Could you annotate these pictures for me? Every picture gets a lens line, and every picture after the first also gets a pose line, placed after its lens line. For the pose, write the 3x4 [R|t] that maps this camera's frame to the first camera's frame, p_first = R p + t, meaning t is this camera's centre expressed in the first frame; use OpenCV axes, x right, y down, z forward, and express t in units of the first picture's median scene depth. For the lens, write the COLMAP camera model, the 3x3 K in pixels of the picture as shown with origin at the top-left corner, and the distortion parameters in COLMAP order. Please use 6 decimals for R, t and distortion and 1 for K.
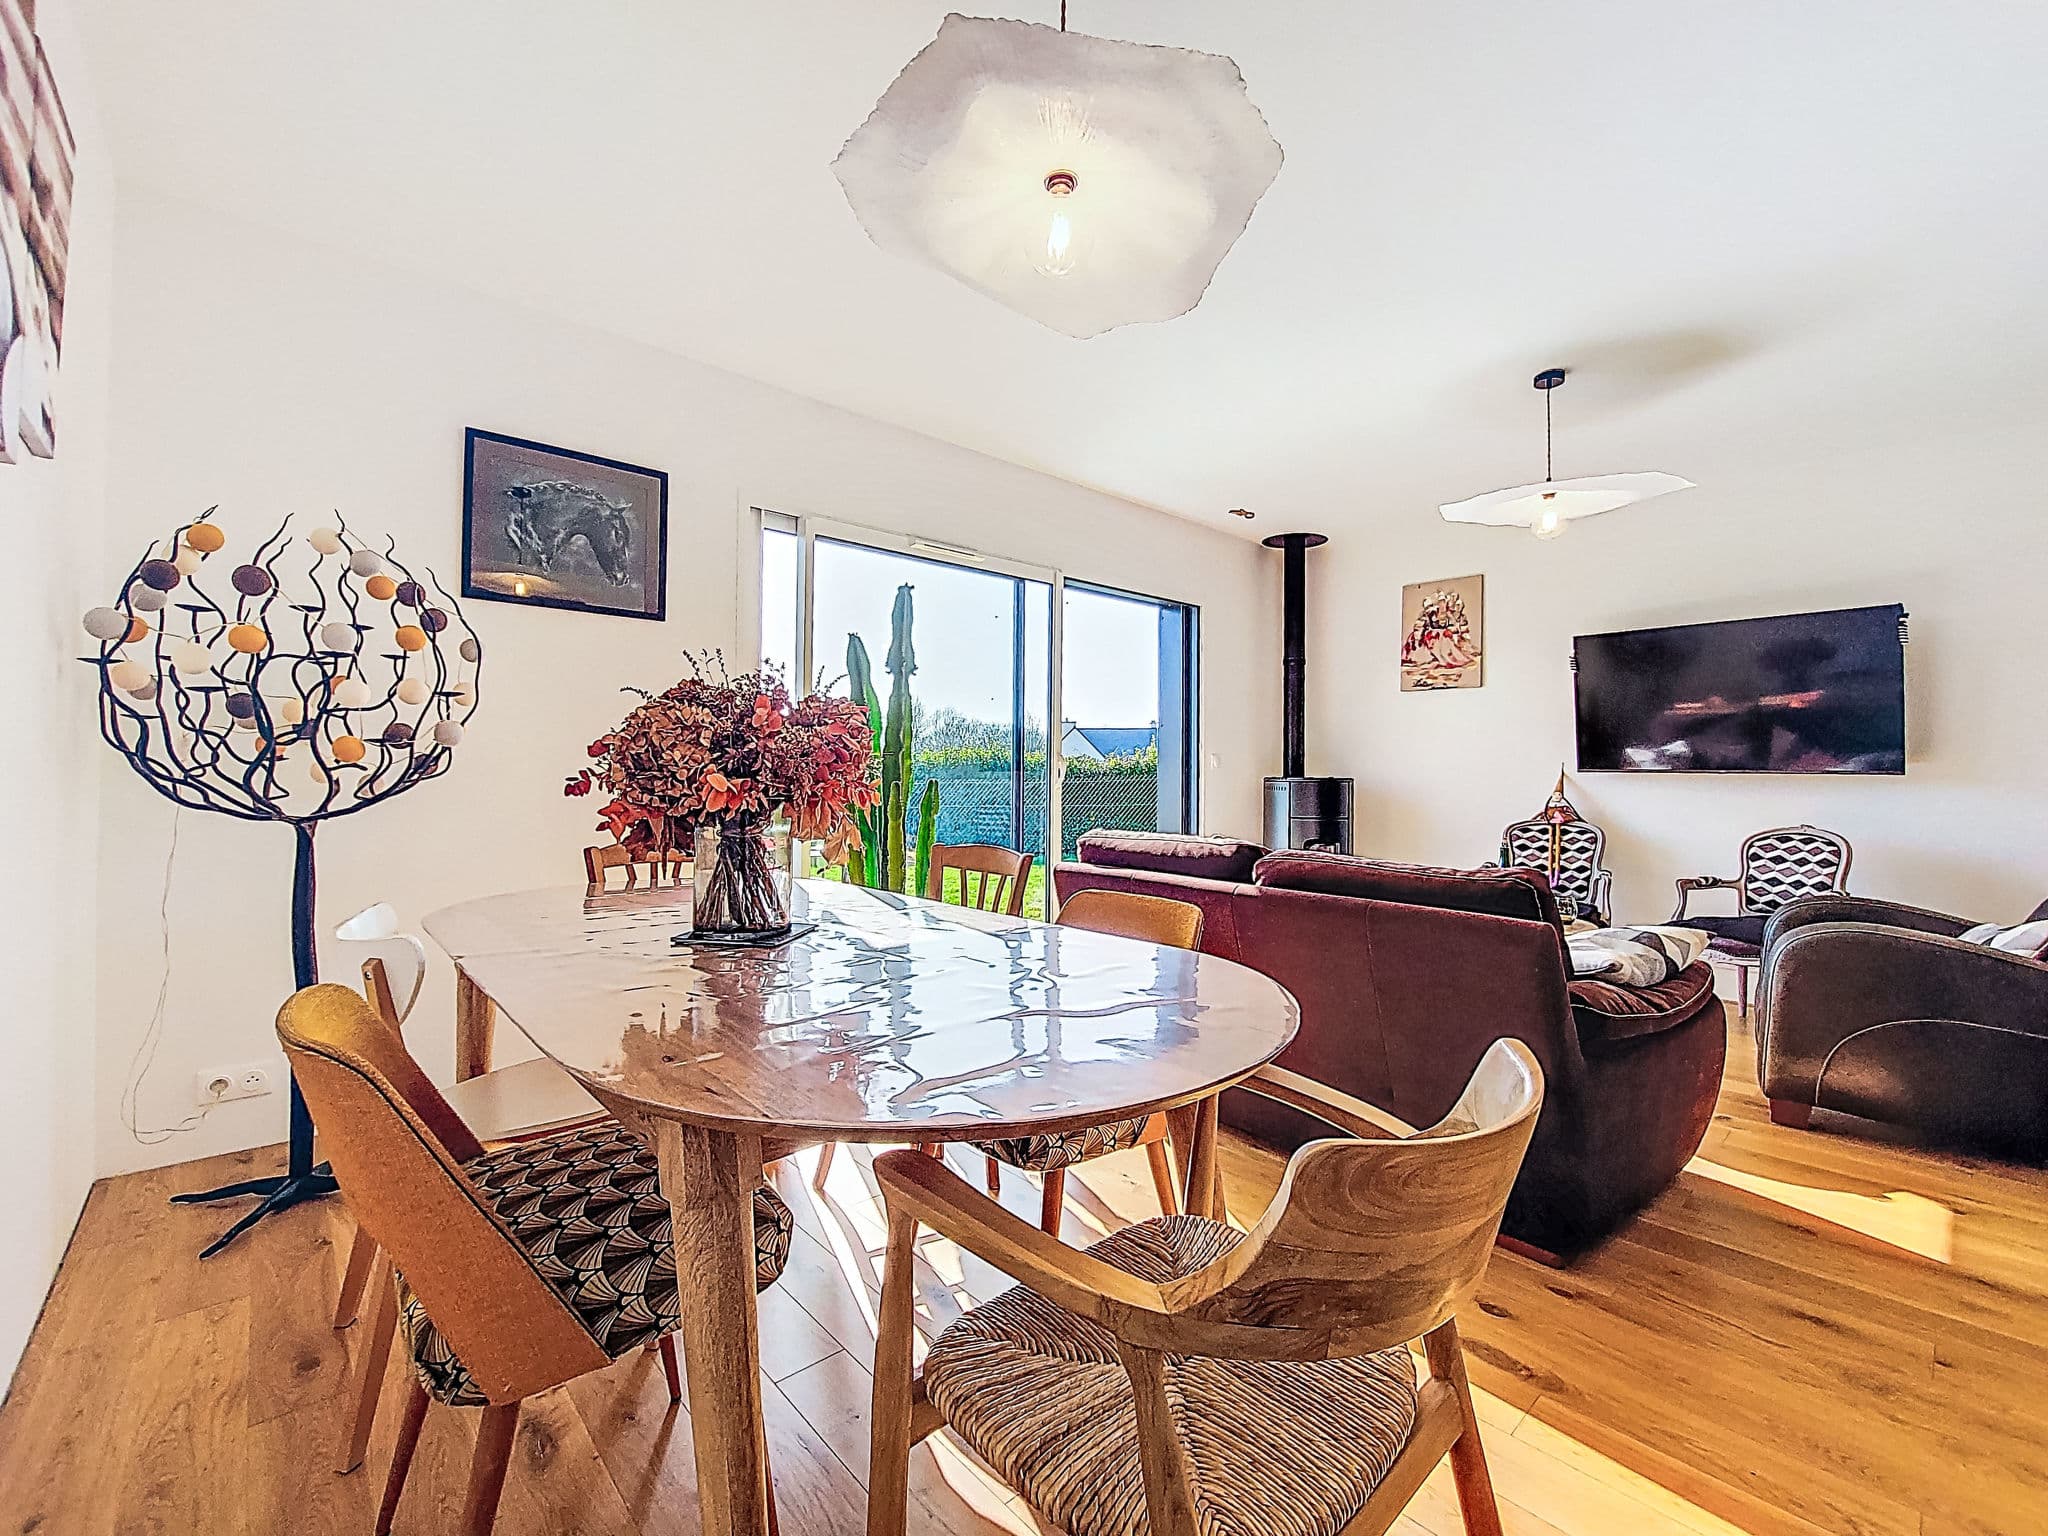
lens RADIAL K [[846.7, 0, 1017.4], [0, 846.7, 780.0], [0, 0, 1]] dist [0.000301, -0.007116]
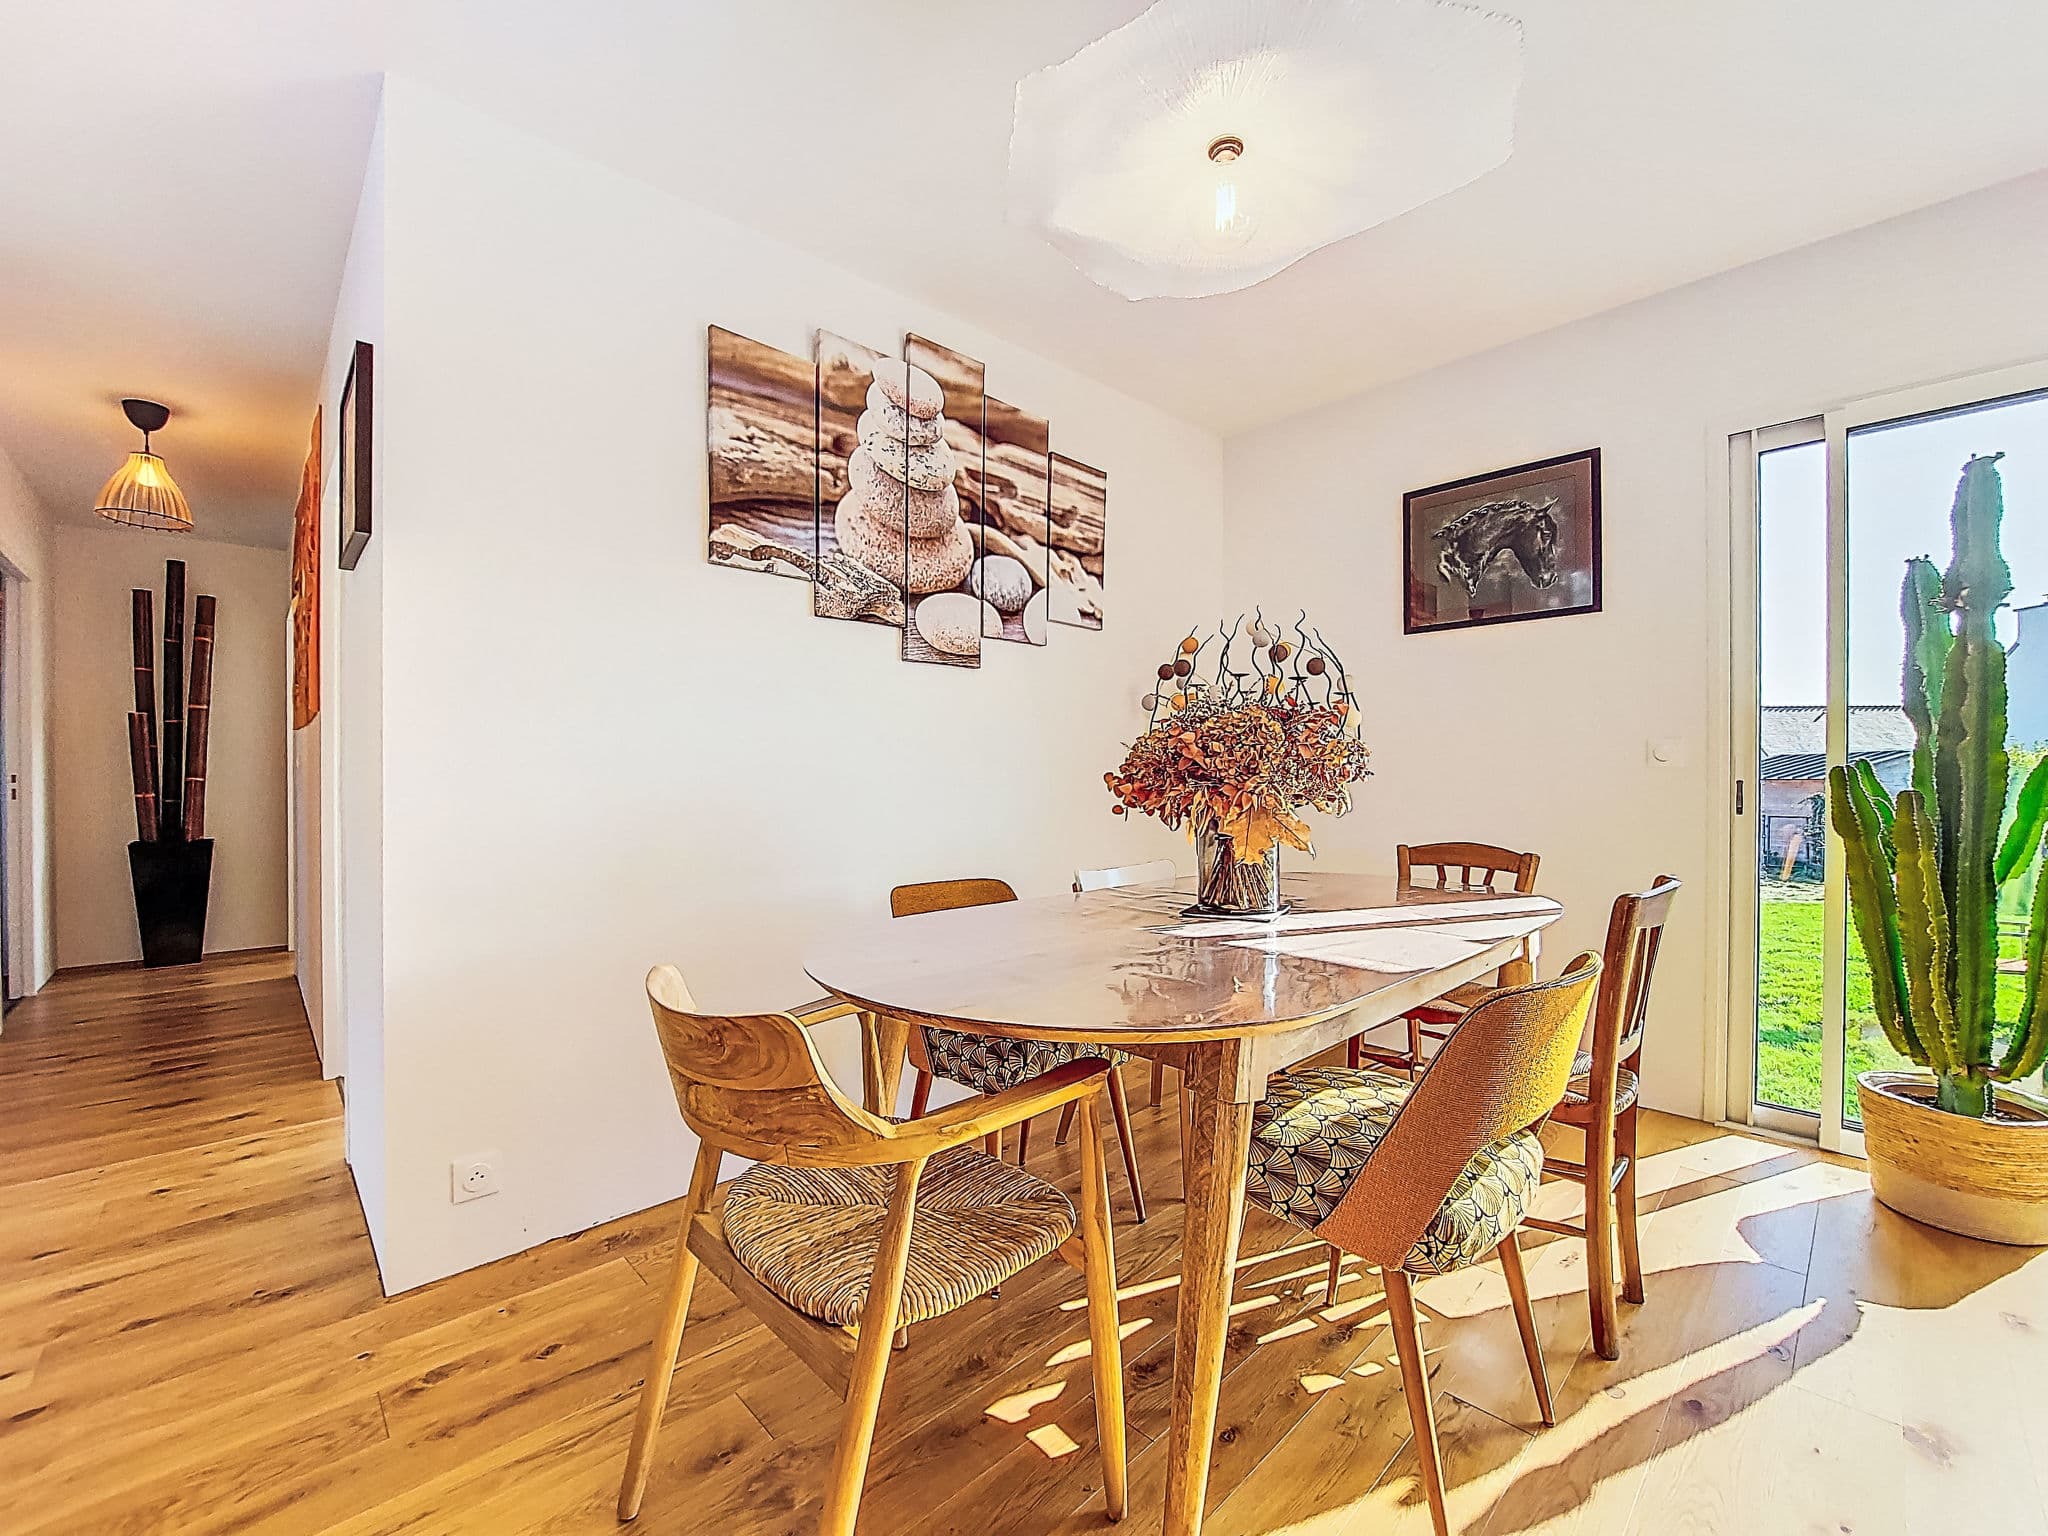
lens RADIAL K [[846.7, 0, 1017.4], [0, 846.7, 780.0], [0, 0, 1]] dist [0.000301, -0.007116]
pose [[0.042805, -0.005699, -0.999067, 0.487512], [-0.009234, 0.999939, -0.006100, 0.004028], [0.999041, 0.009486, 0.042750, 0.363551]]
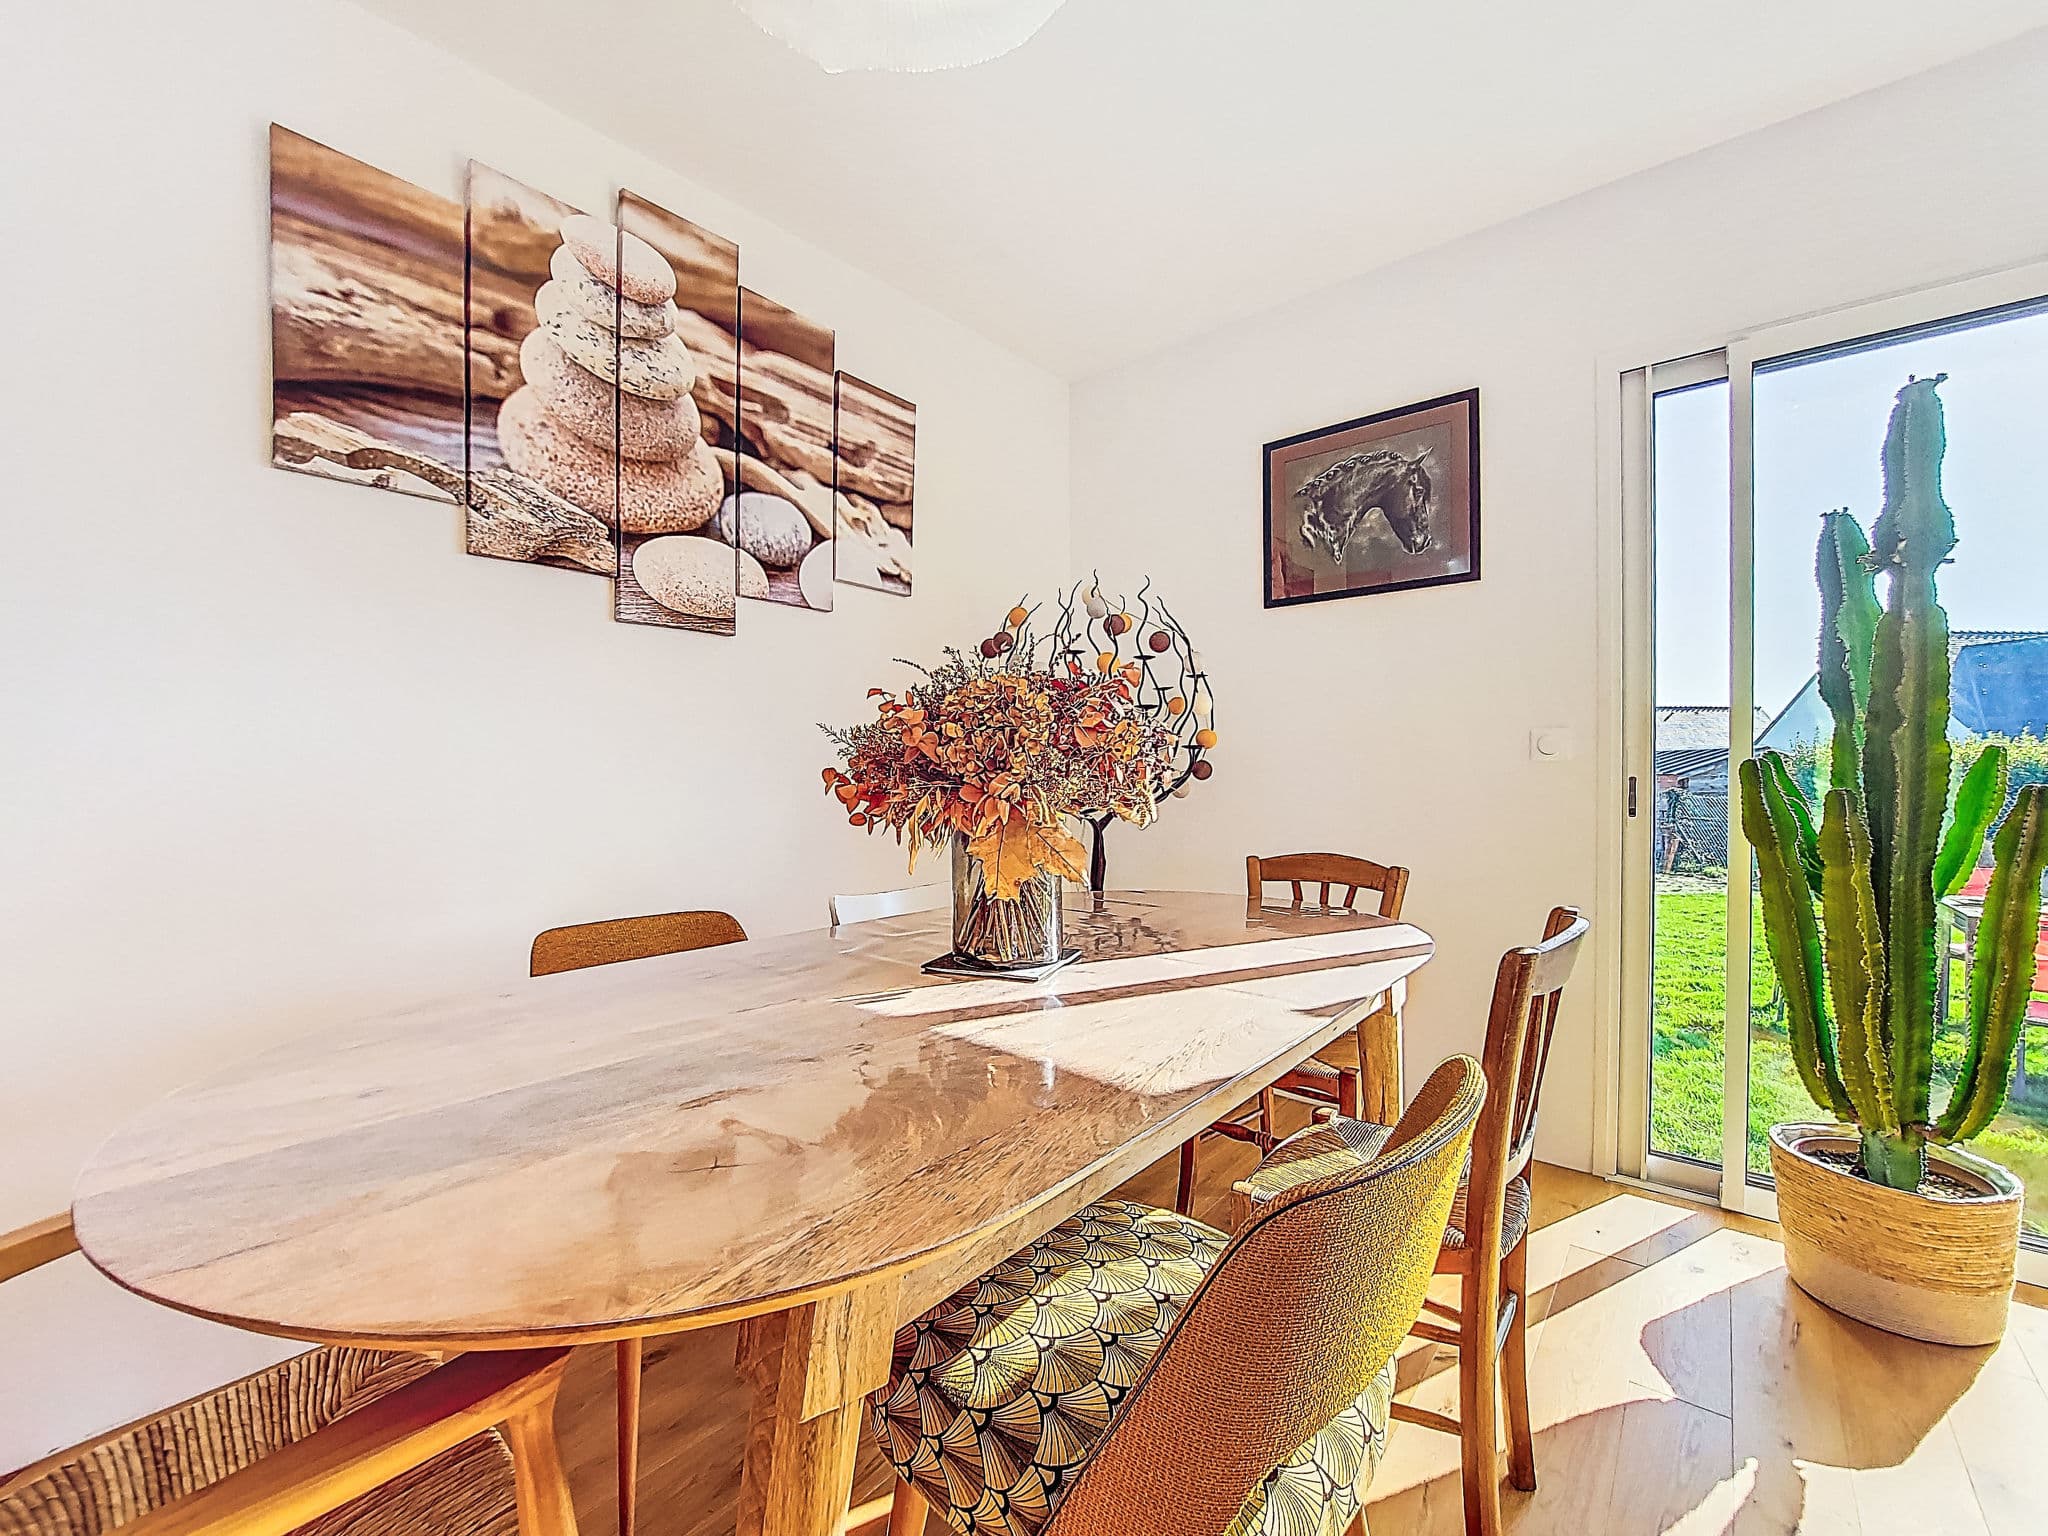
lens RADIAL K [[846.7, 0, 1017.4], [0, 846.7, 780.0], [0, 0, 1]] dist [0.000301, -0.007116]
pose [[0.148567, -0.002702, -0.988899, 0.303877], [-0.006606, 0.999971, -0.003724, 0.001067], [0.988880, 0.007086, 0.148545, 0.500458]]
